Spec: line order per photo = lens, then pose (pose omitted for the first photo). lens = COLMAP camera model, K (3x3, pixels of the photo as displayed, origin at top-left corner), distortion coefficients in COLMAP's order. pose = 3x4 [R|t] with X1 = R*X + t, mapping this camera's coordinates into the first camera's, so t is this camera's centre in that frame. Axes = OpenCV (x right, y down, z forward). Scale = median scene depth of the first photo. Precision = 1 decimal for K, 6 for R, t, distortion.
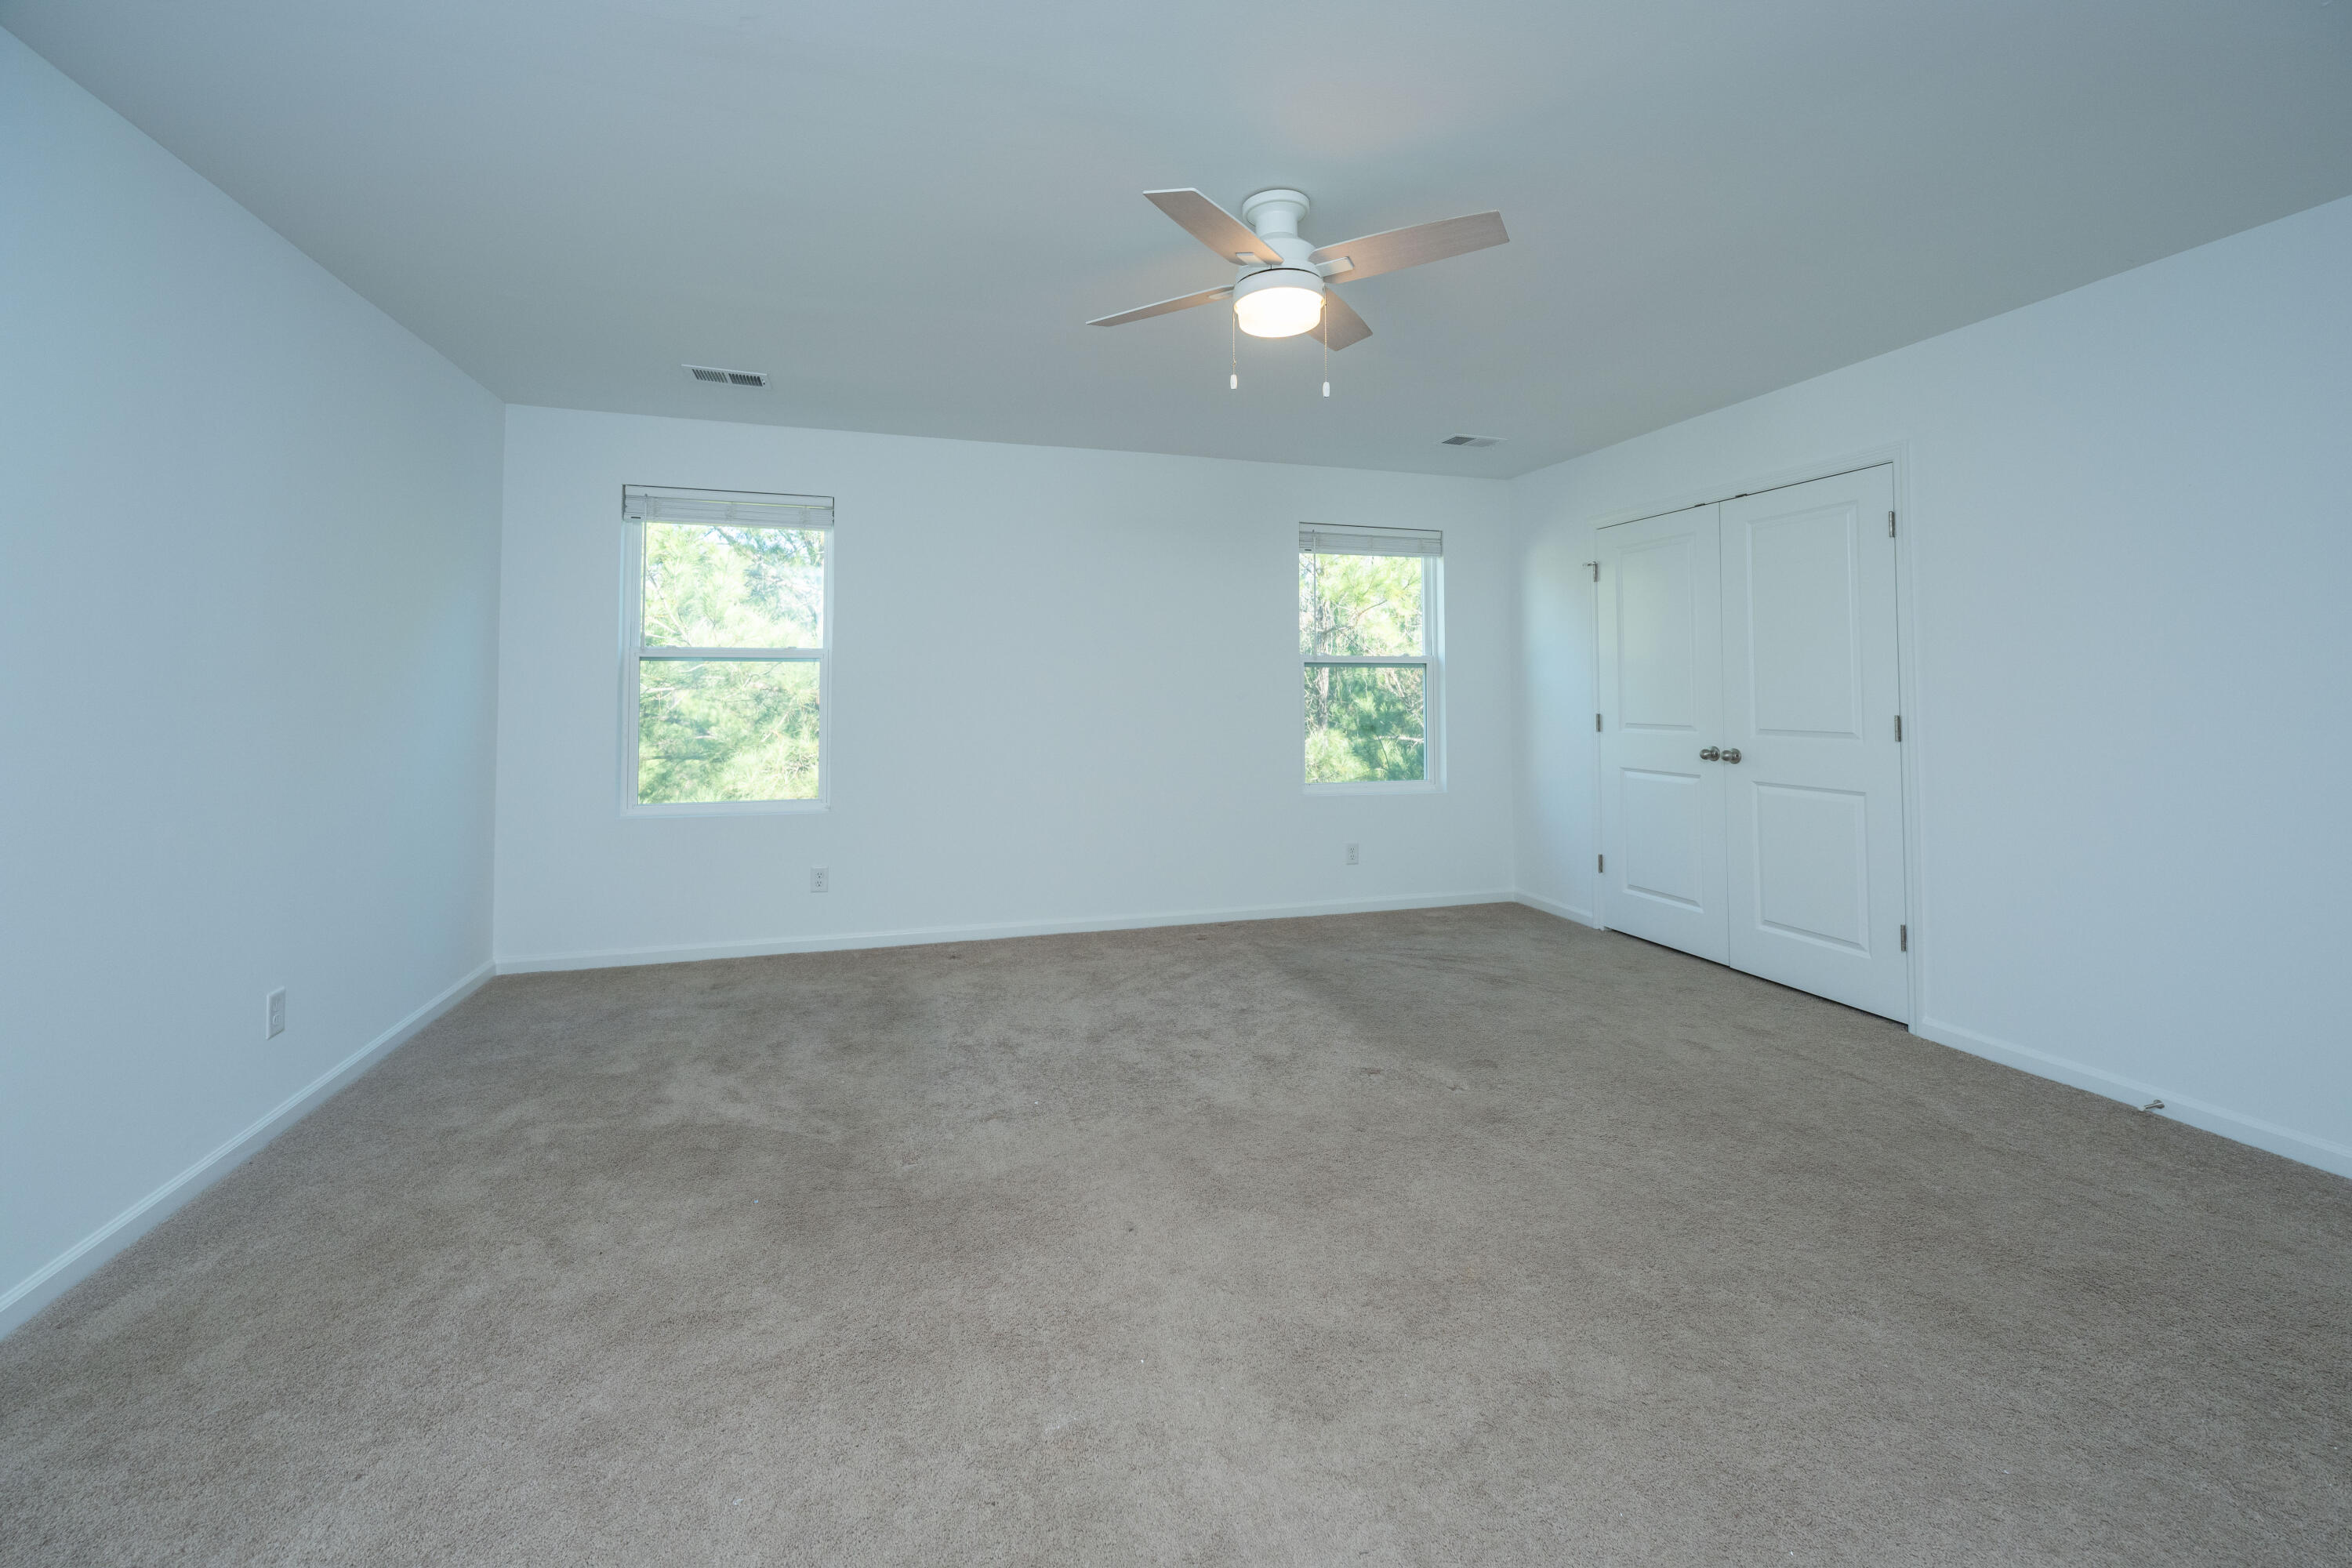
lens RADIAL K [[988.7, 0, 1181.6], [0, 988.7, 628.9], [0, 0, 1]] dist [-0.000382, -0.000259]
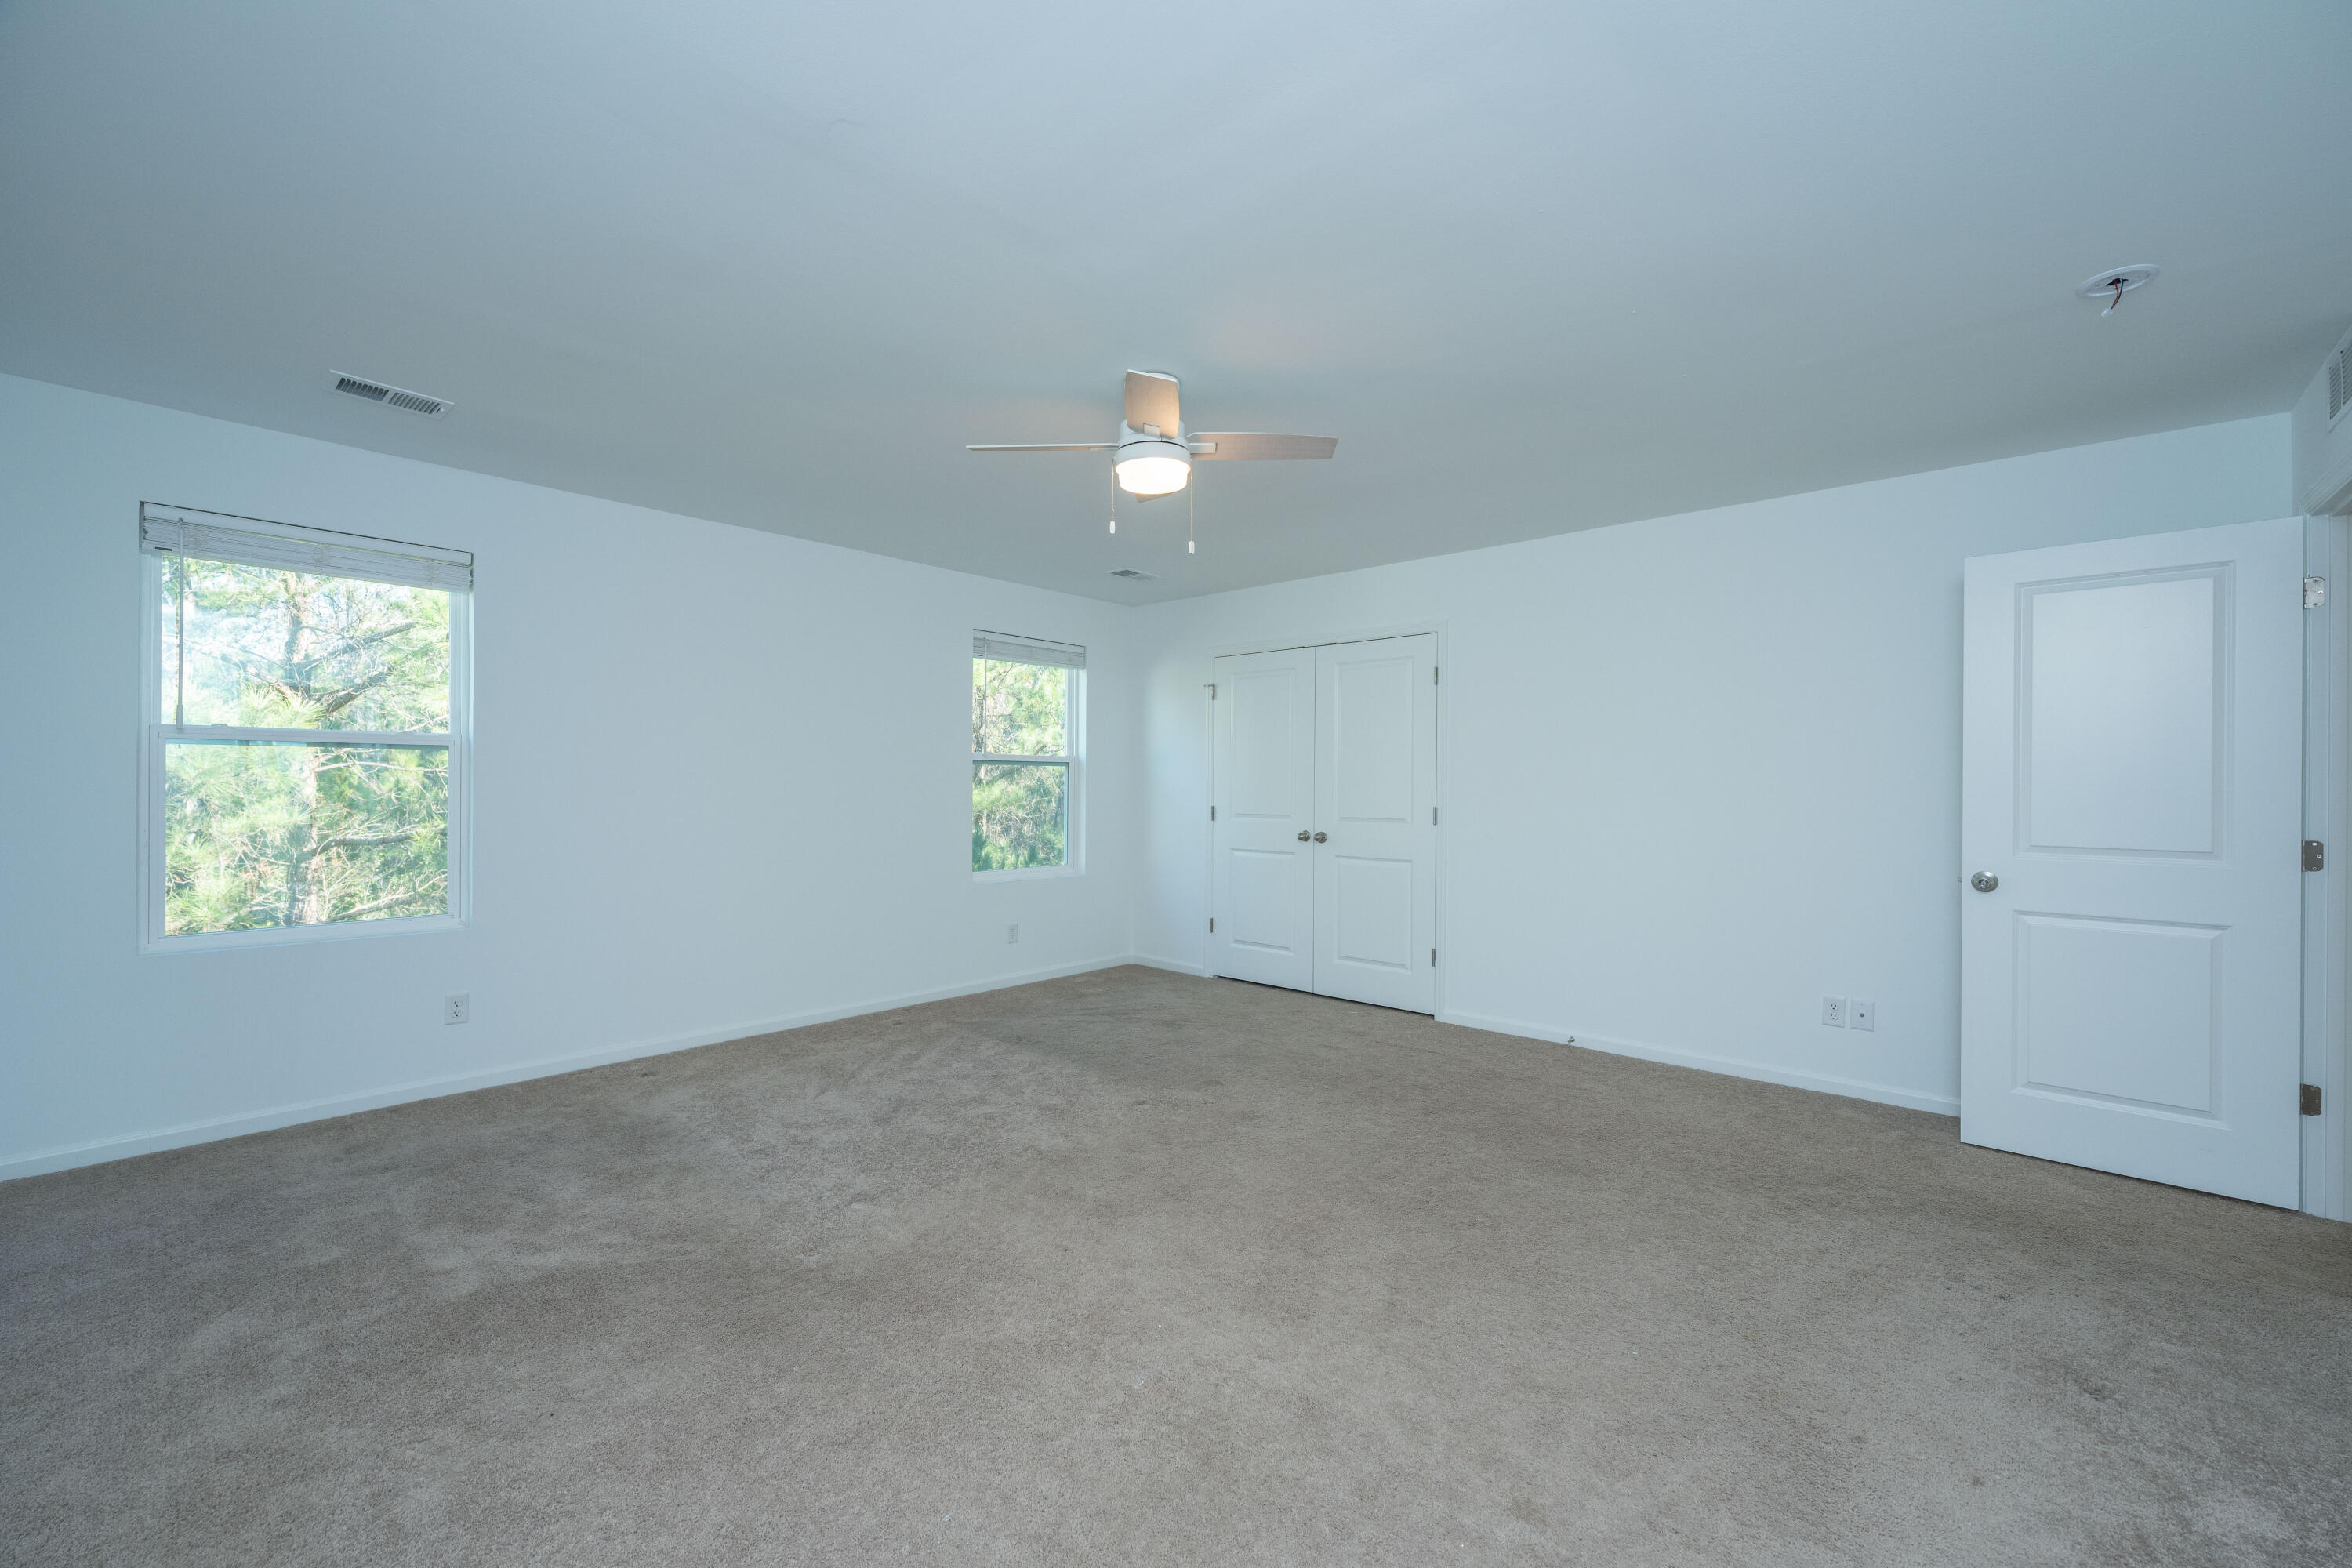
lens RADIAL K [[957.8, 0, 1190.1], [0, 957.8, 760.4], [0, 0, 1]] dist [-0.000156, -0.000002]
pose [[0.851211, 0.018917, 0.524483, -0.386463], [-0.040753, 0.998715, 0.030118, -0.011530], [-0.523240, -0.047012, 0.850888, -0.016249]]
